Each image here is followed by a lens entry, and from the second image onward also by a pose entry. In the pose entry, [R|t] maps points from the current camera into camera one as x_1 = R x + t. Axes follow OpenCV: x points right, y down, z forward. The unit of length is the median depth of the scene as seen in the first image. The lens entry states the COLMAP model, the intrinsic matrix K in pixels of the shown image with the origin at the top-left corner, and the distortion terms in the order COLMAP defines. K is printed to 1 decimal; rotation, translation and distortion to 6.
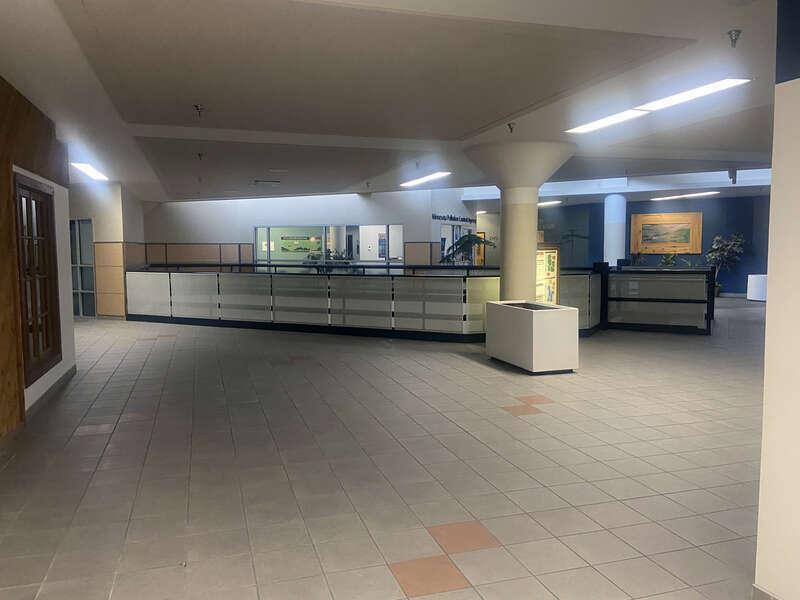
lens RADIAL K [[617.9, 0, 400.0], [0, 617.9, 300.0], [0, 0, 1]] dist [0.085357, -0.001407]
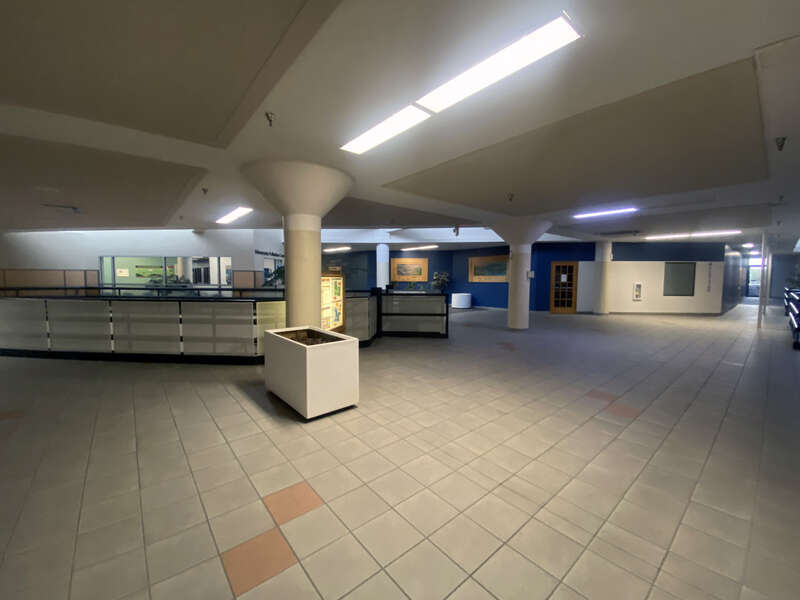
lens RADIAL K [[324.3, 0, 400.0], [0, 324.3, 300.0], [0, 0, 1]] dist [-0.001351, -0.000164]
pose [[0.924204, -0.014132, 0.381638, 0.070742], [0.019937, 0.999738, -0.011261, -0.016763], [-0.381378, 0.018016, 0.924243, 0.233010]]
